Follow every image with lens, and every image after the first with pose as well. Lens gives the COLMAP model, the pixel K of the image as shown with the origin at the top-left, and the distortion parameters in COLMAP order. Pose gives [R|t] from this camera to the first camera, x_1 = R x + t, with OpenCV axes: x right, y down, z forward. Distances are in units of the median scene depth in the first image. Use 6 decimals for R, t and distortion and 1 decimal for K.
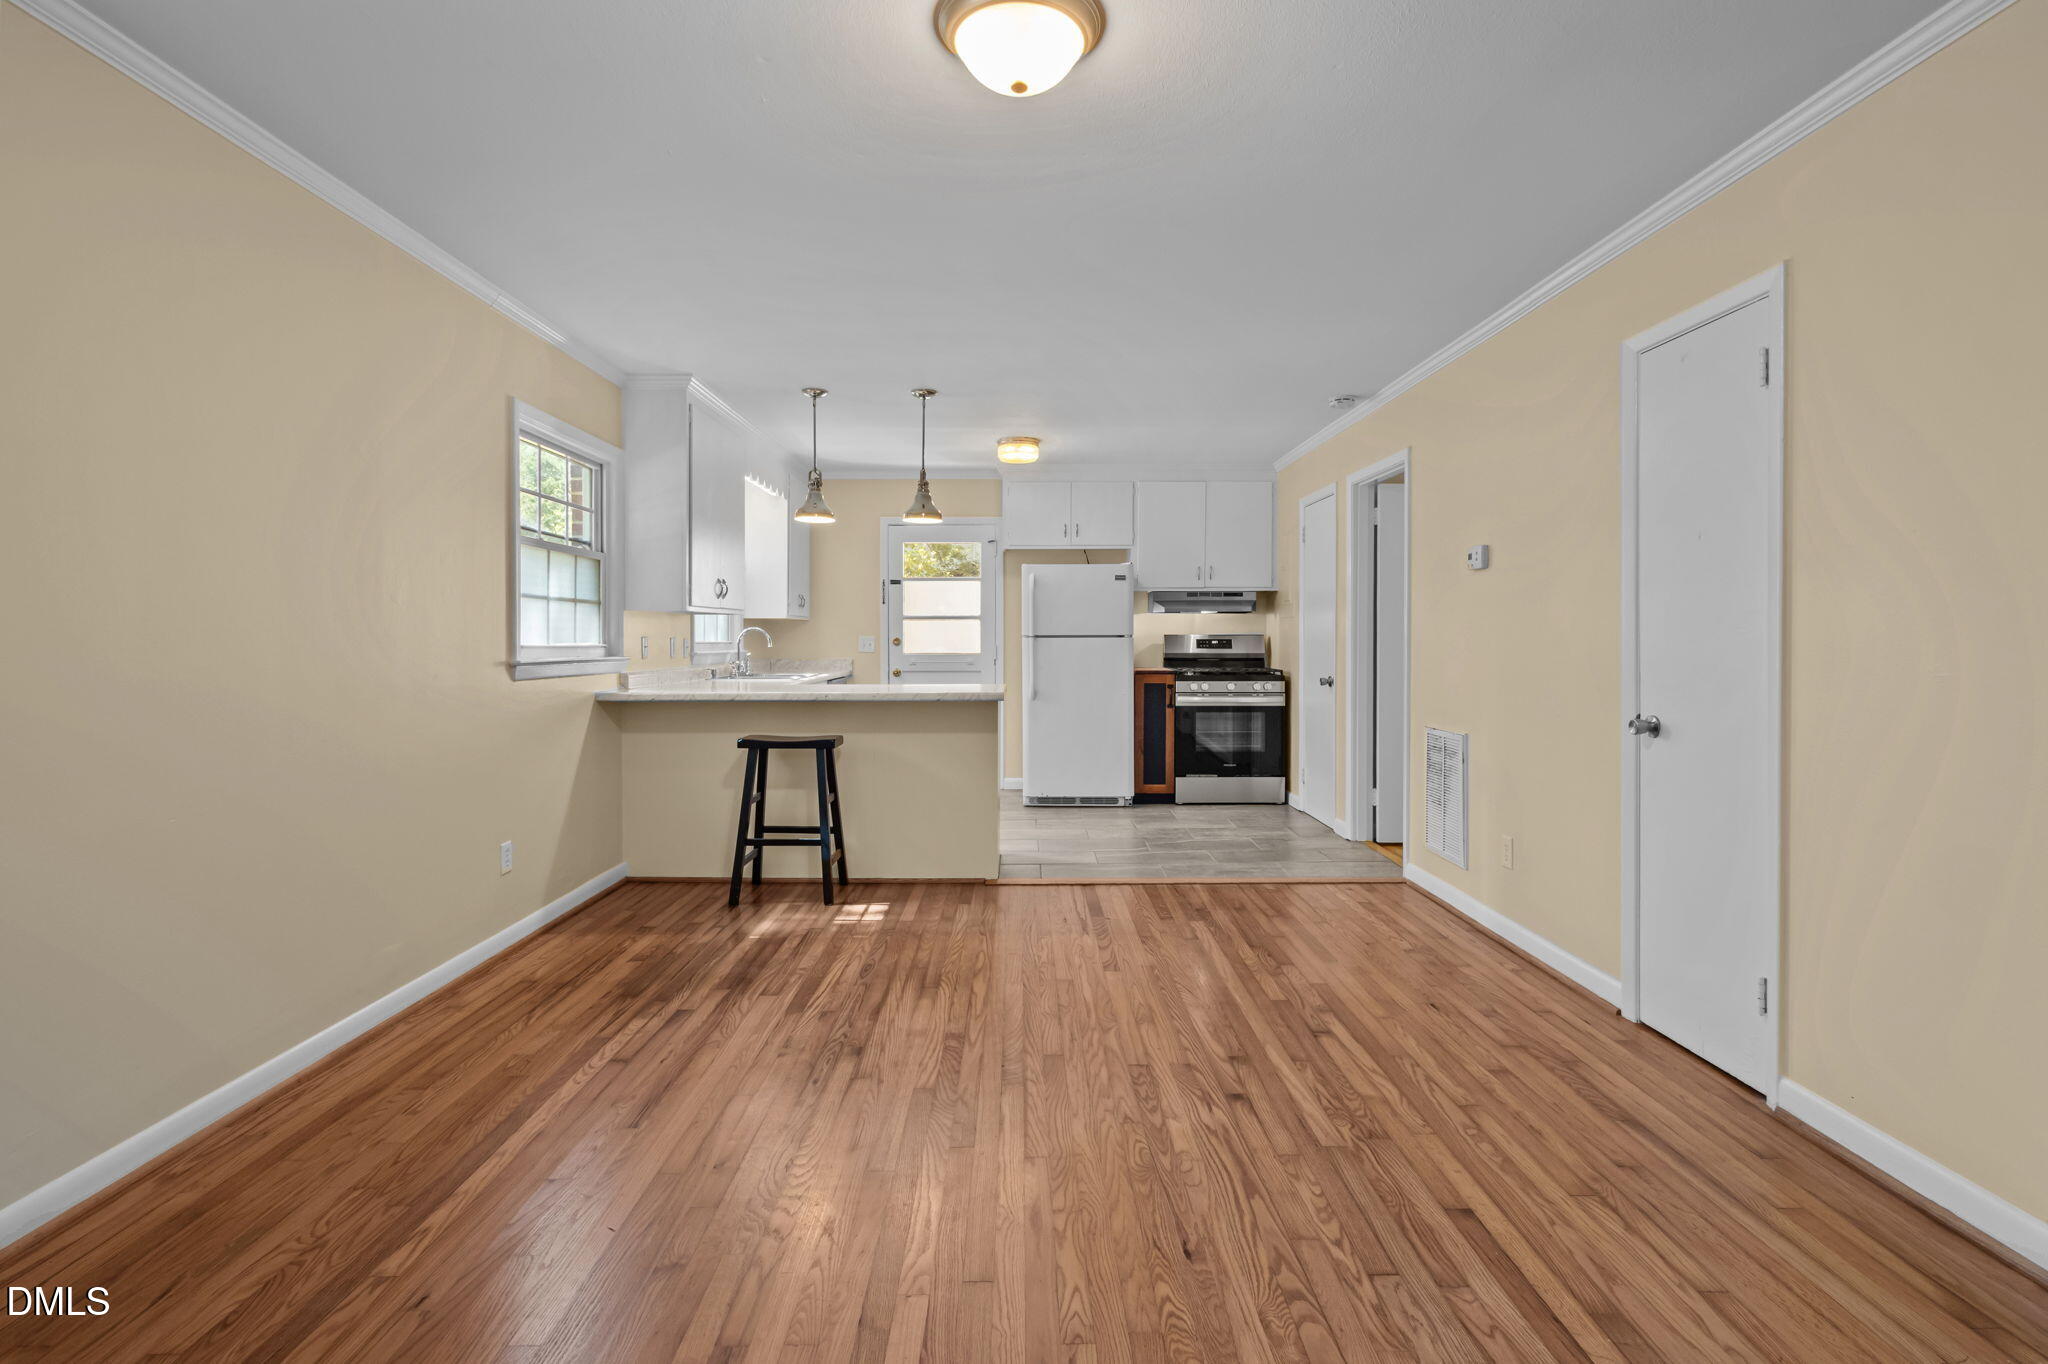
lens RADIAL K [[980.6, 0, 1020.8], [0, 980.6, 650.4], [0, 0, 1]] dist [-0.001460, 0.002261]
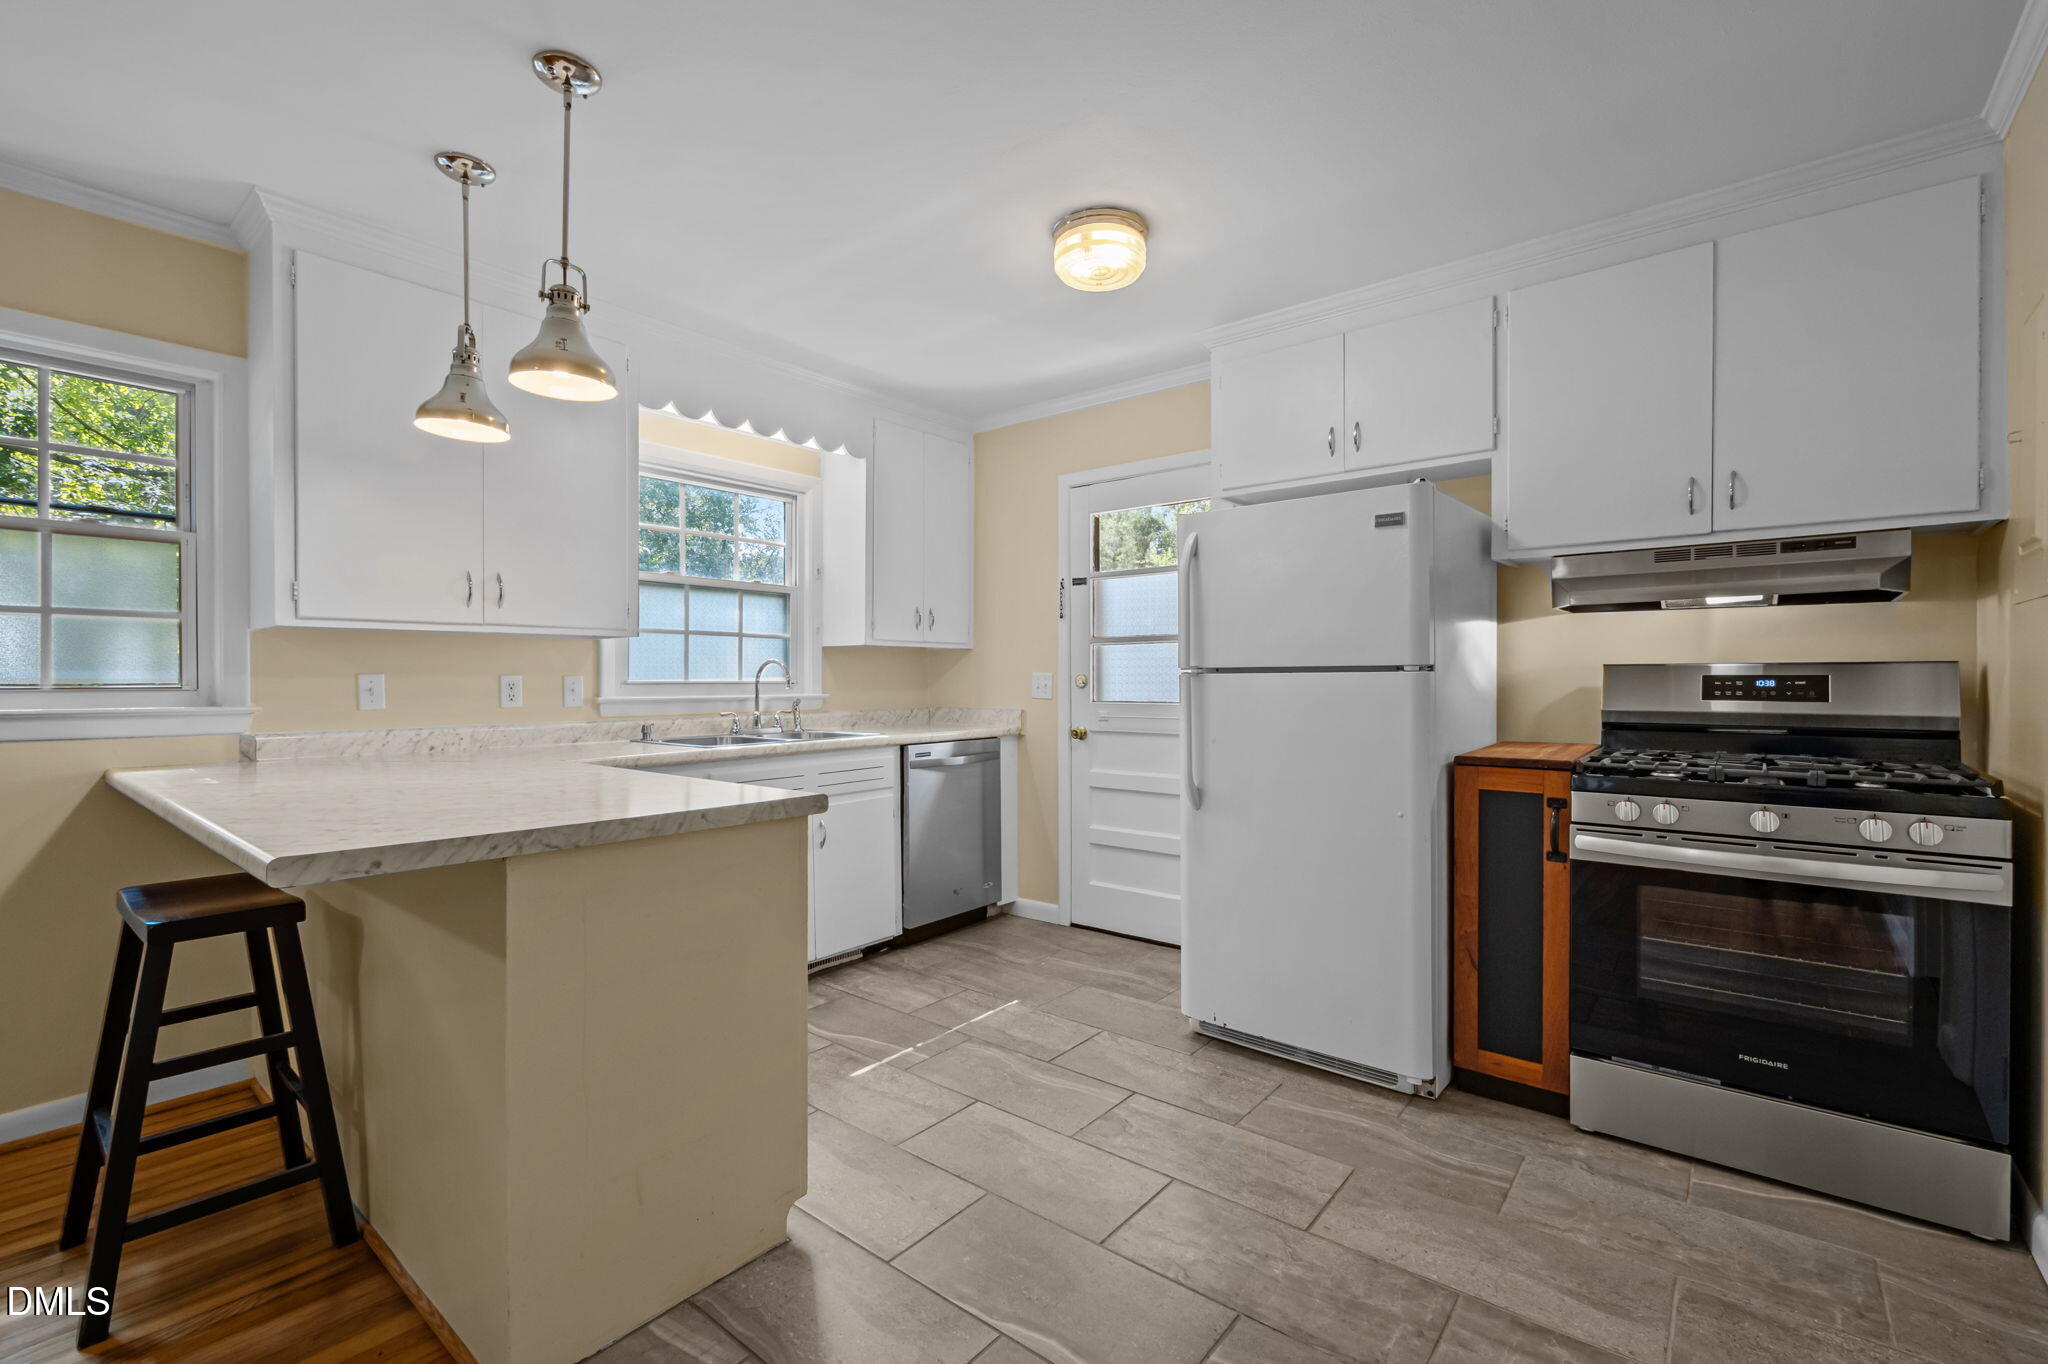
lens RADIAL K [[901.0, 0, 1027.6], [0, 901.0, 683.8], [0, 0, 1]] dist [-0.003614, 0.001882]
pose [[0.775898, 0.001880, -0.630856, 0.214158], [-0.006003, 0.999972, -0.004404, -0.005640], [0.630830, 0.007204, 0.775887, 0.619389]]
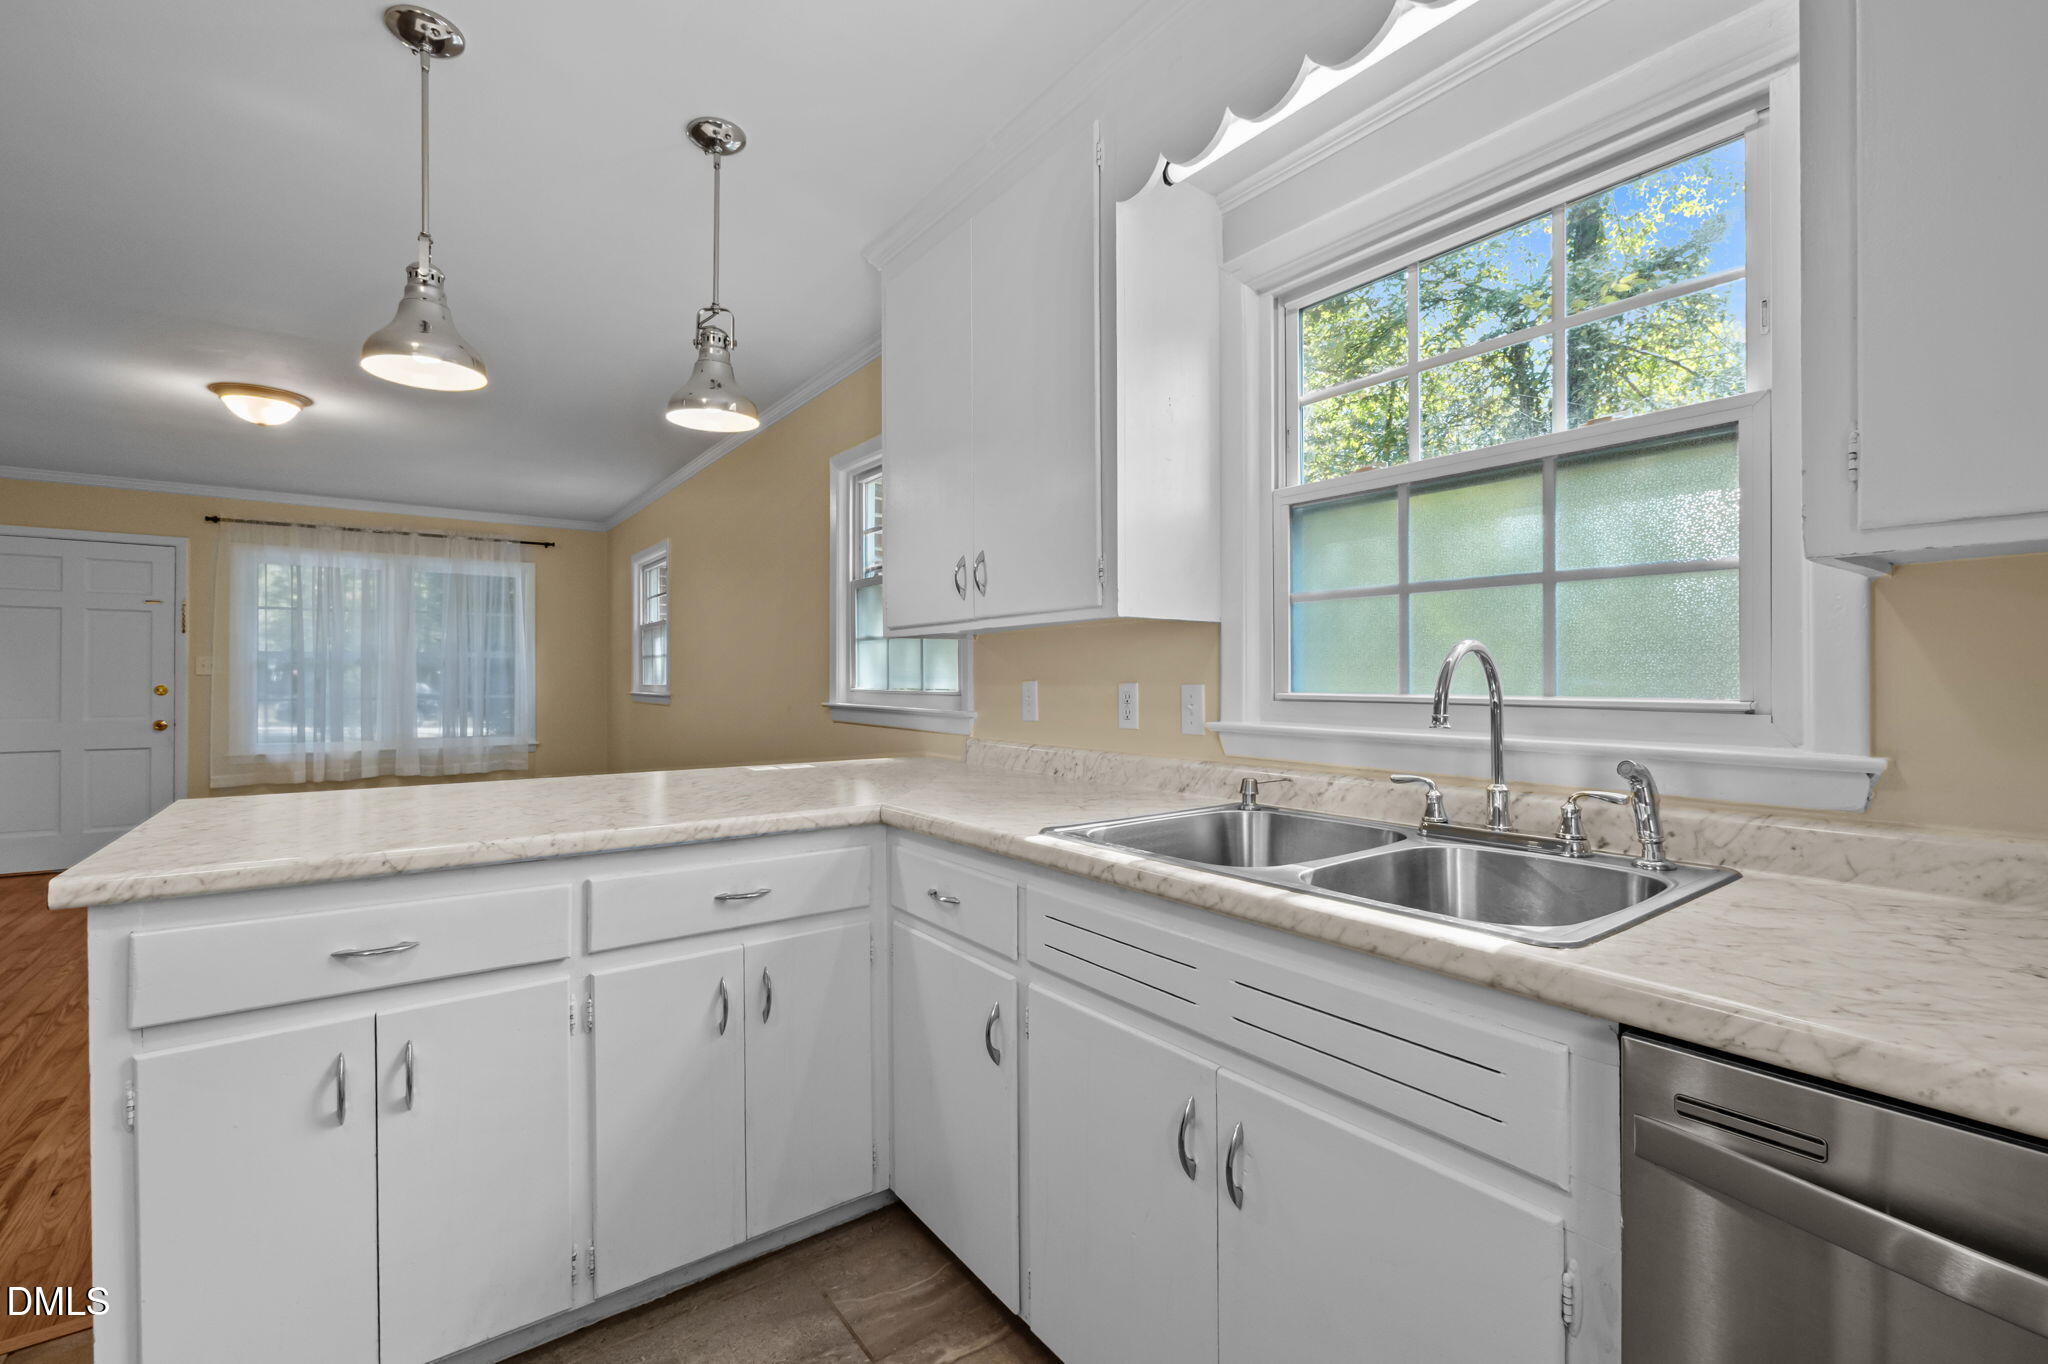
lens RADIAL K [[901.0, 0, 1008.9], [0, 901.0, 667.9], [0, 0, 1]] dist [-0.003614, 0.001882]
pose [[-0.815327, -0.001774, -0.578998, -0.059756], [-0.004060, 0.999988, 0.002652, -0.016718], [0.578987, 0.004513, -0.815324, 1.052639]]
